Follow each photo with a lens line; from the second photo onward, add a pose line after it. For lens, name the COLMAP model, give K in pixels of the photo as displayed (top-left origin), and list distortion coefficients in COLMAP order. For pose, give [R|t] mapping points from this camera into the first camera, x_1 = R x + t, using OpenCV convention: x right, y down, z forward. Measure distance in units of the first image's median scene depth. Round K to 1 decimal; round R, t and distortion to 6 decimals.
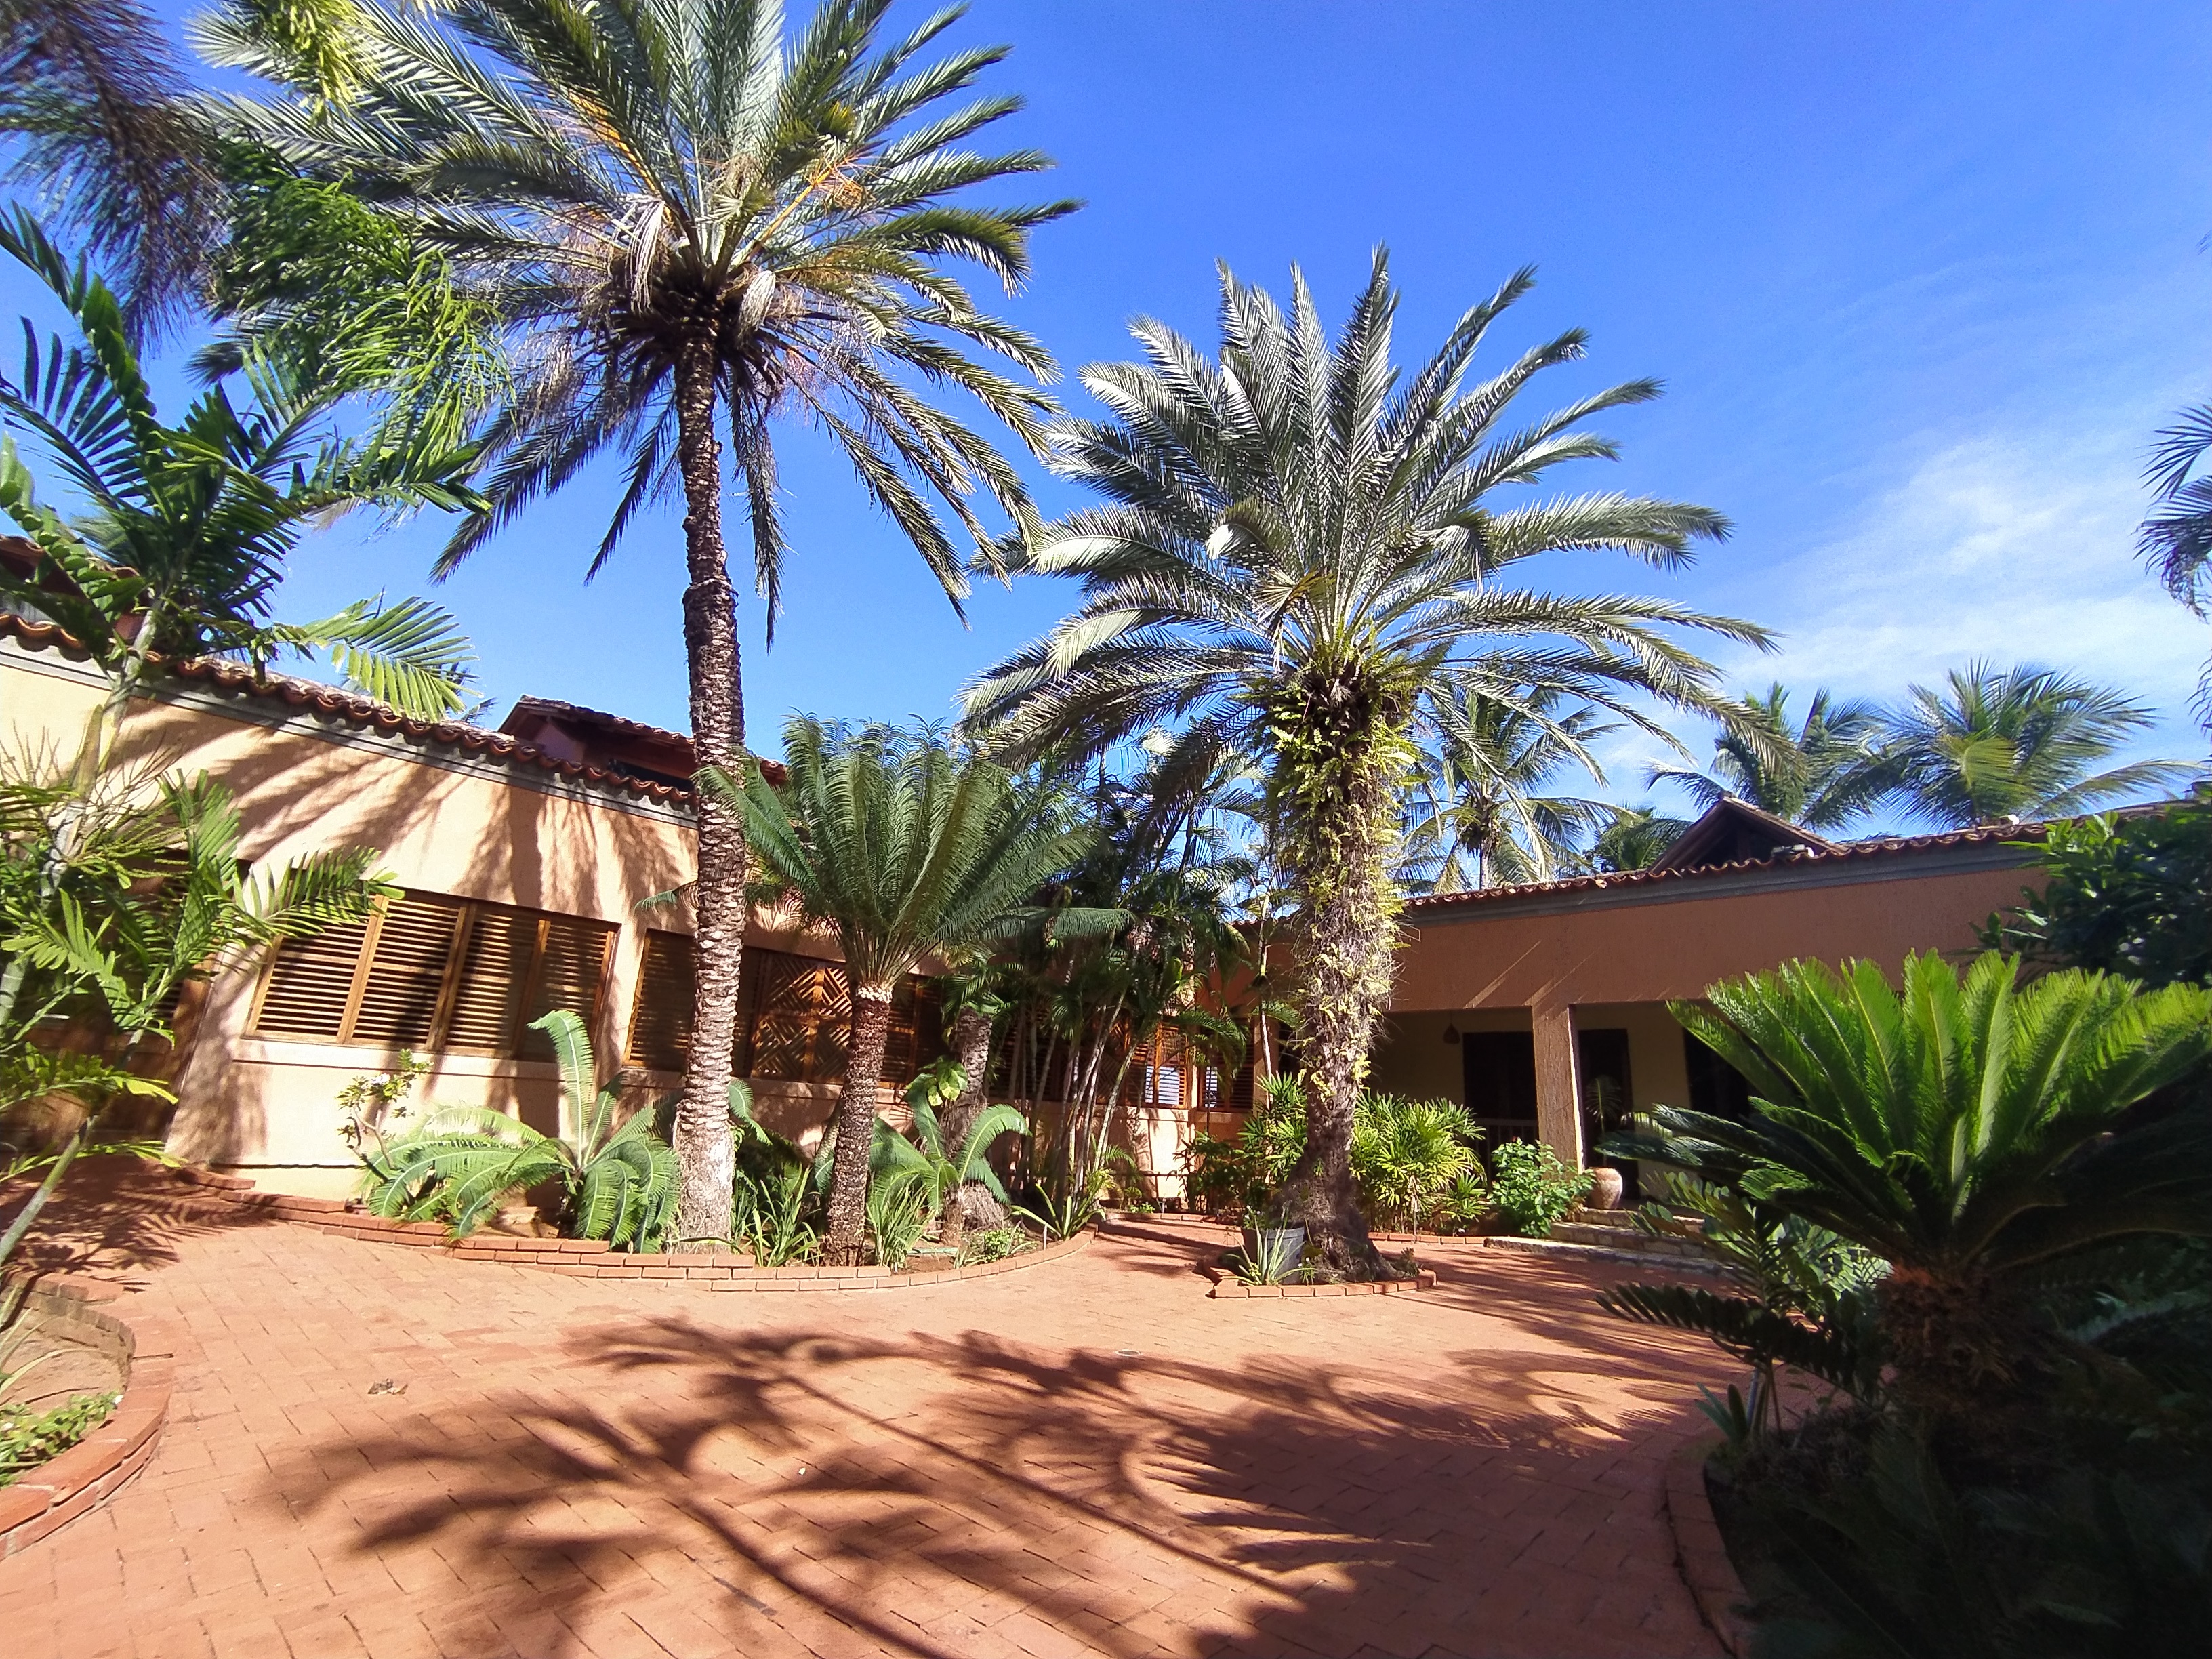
lens RADIAL K [[1055.8, 0, 1118.5], [0, 1055.8, 834.1], [0, 0, 1]] dist [0.001581, 0.022323]
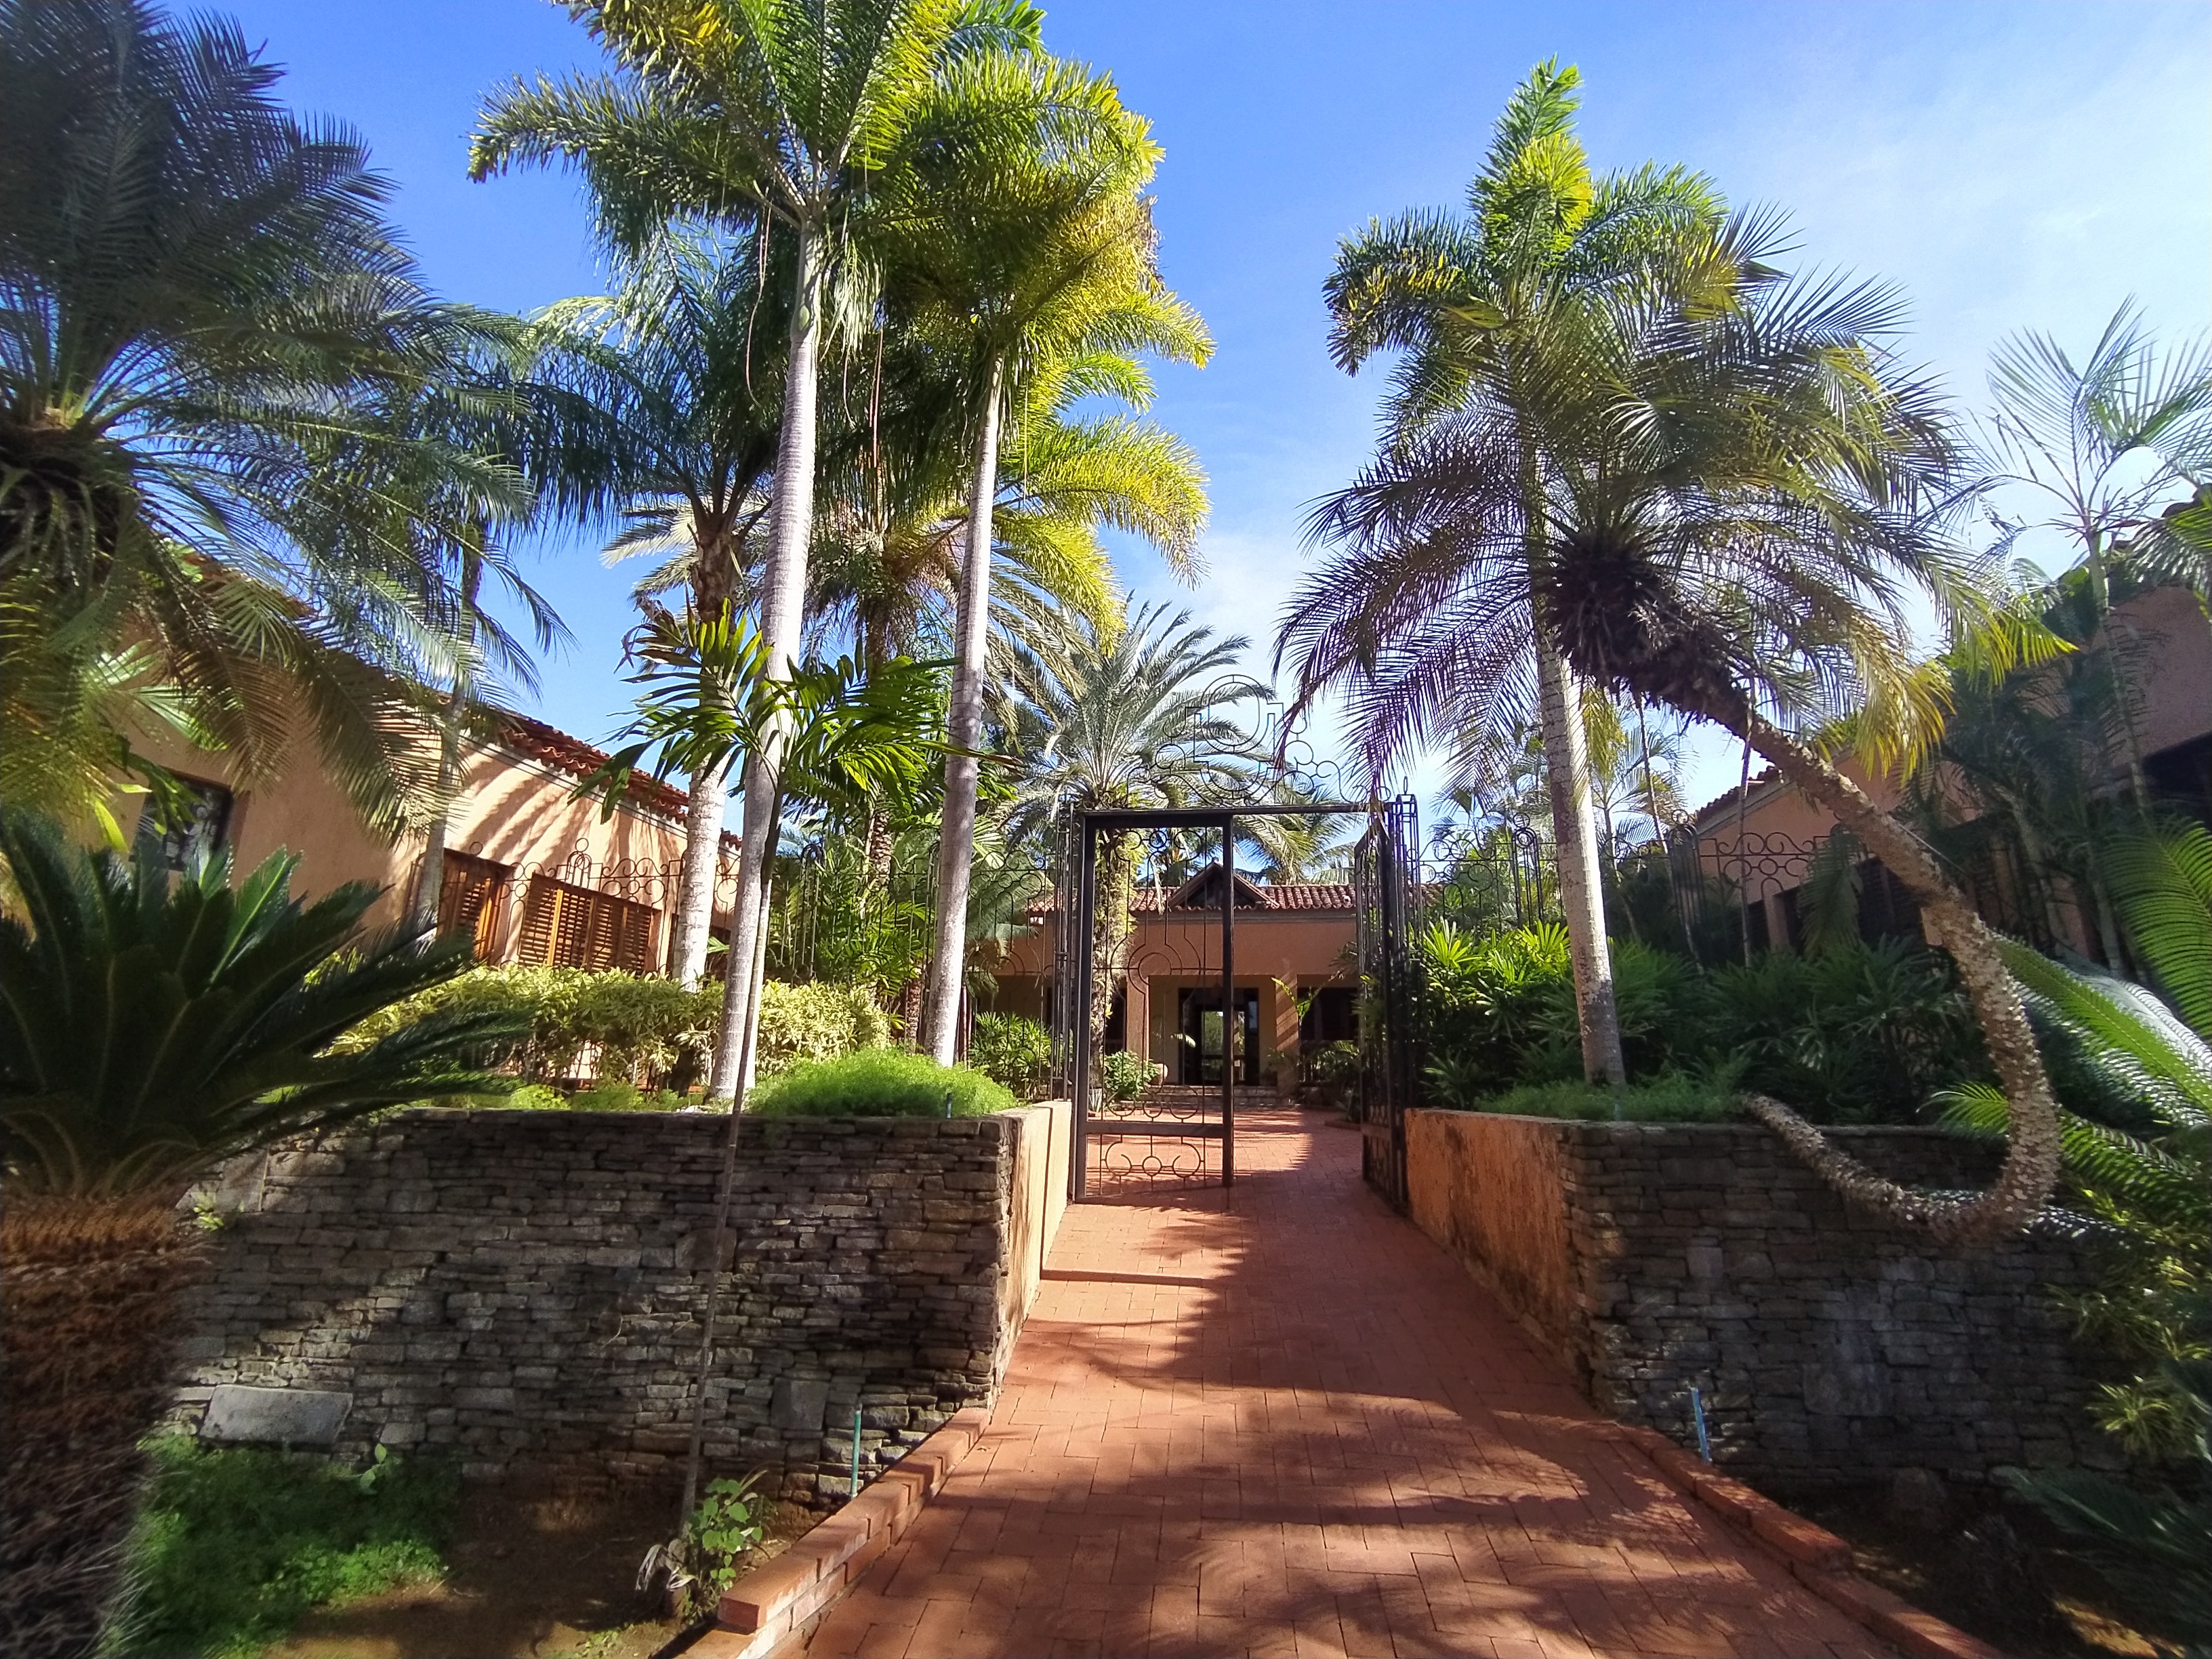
lens RADIAL K [[1055.8, 0, 1118.5], [0, 1055.8, 834.1], [0, 0, 1]] dist [0.001581, 0.022323]
pose [[0.810257, 0.096482, 0.578079, -0.840063], [-0.128982, 0.991529, 0.015299, -0.120988], [-0.571706, -0.086958, 0.815837, -0.508167]]
